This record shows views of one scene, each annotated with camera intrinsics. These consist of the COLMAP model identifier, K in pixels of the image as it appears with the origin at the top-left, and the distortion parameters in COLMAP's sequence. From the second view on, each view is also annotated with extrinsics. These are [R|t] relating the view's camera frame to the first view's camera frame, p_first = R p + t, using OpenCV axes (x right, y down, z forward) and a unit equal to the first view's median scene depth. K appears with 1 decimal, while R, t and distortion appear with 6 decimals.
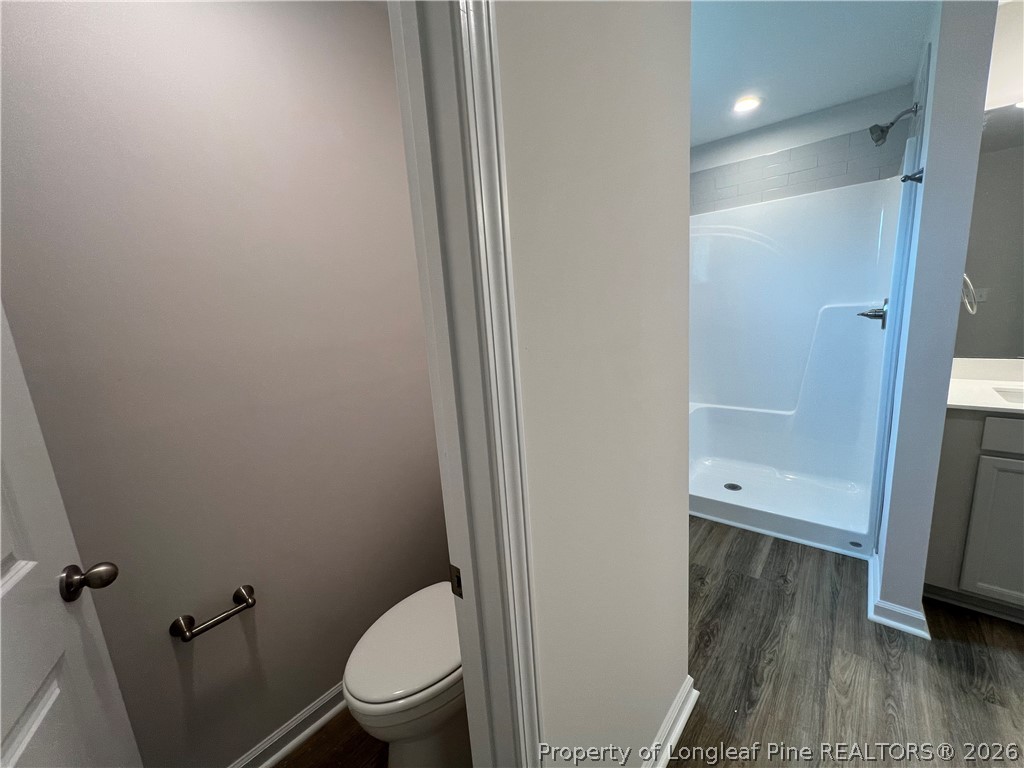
lens RADIAL K [[410.2, 0, 512.6], [0, 410.2, 384.4], [0, 0, 1]] dist [-0.001412, 0.000752]
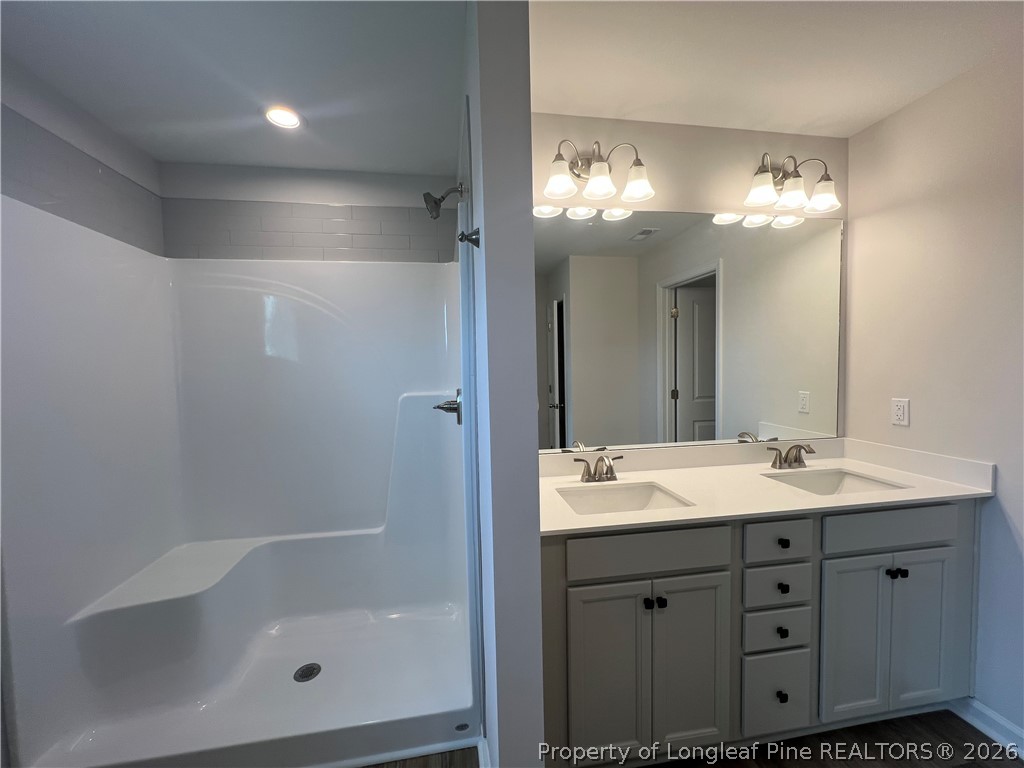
lens RADIAL K [[410.2, 0, 515.7], [0, 410.2, 386.3], [0, 0, 1]] dist [-0.001412, 0.000752]
pose [[0.642508, 0.016481, 0.766102, 0.368594], [0.120532, 0.985150, -0.122280, -0.106165], [-0.756740, 0.170905, 0.630980, 0.407874]]
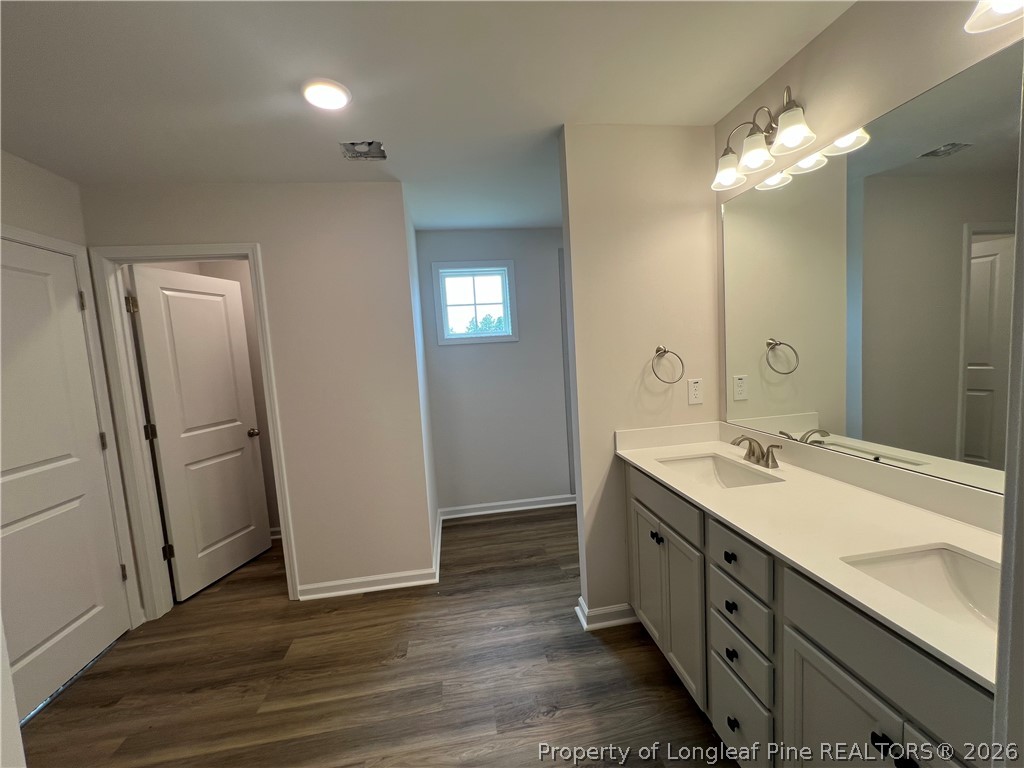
lens RADIAL K [[410.2, 0, 515.8], [0, 410.2, 384.3], [0, 0, 1]] dist [-0.001412, 0.000752]
pose [[0.744692, 0.069836, -0.663744, 1.384808], [-0.105753, 0.994293, -0.014036, -0.093115], [0.658976, 0.080645, 0.747828, -0.147435]]
